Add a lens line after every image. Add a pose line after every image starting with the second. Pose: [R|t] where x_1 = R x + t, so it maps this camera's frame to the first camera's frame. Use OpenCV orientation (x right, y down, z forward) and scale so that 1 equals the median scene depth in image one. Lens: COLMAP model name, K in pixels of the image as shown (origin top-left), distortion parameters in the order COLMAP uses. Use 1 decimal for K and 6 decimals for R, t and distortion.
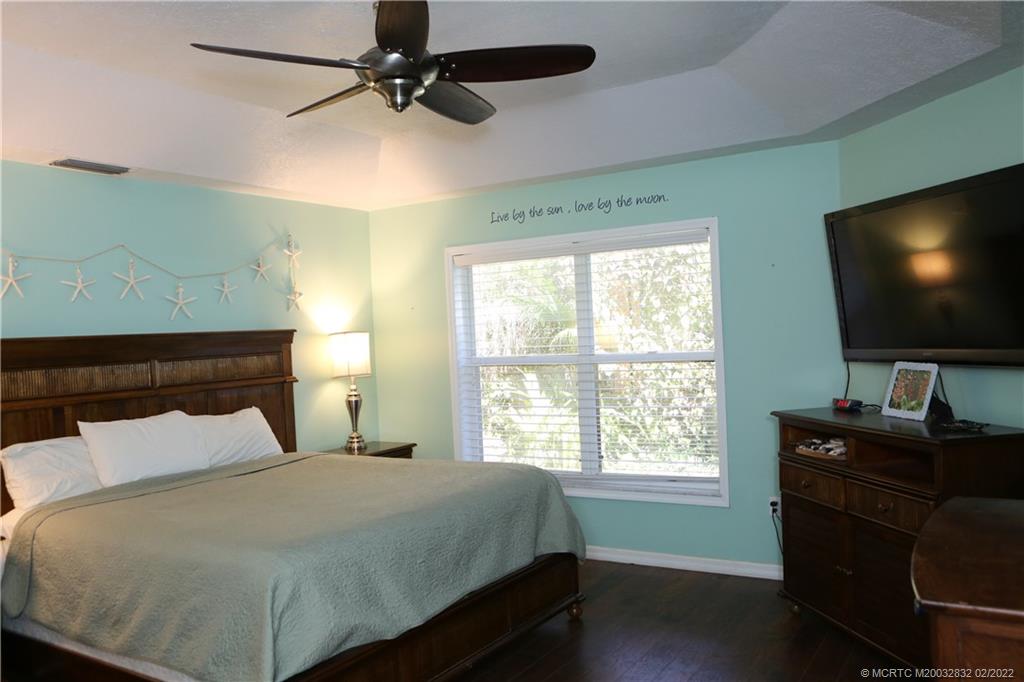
lens RADIAL K [[814.7, 0, 512.0], [0, 814.7, 341.0], [0, 0, 1]] dist [-0.116144, 0.135172]
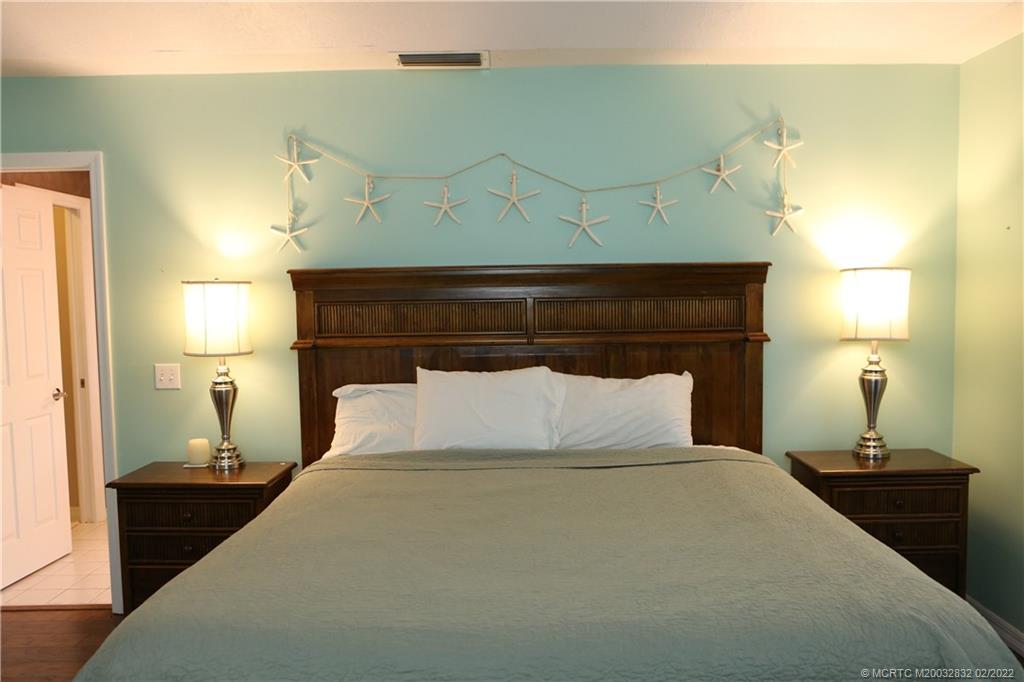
lens RADIAL K [[814.7, 0, 512.0], [0, 814.7, 341.0], [0, 0, 1]] dist [-0.116144, 0.135172]
pose [[0.527092, 0.092322, -0.844779, 0.185218], [-0.020033, 0.995155, 0.096257, -0.009544], [0.849572, -0.033813, 0.526387, 0.483347]]
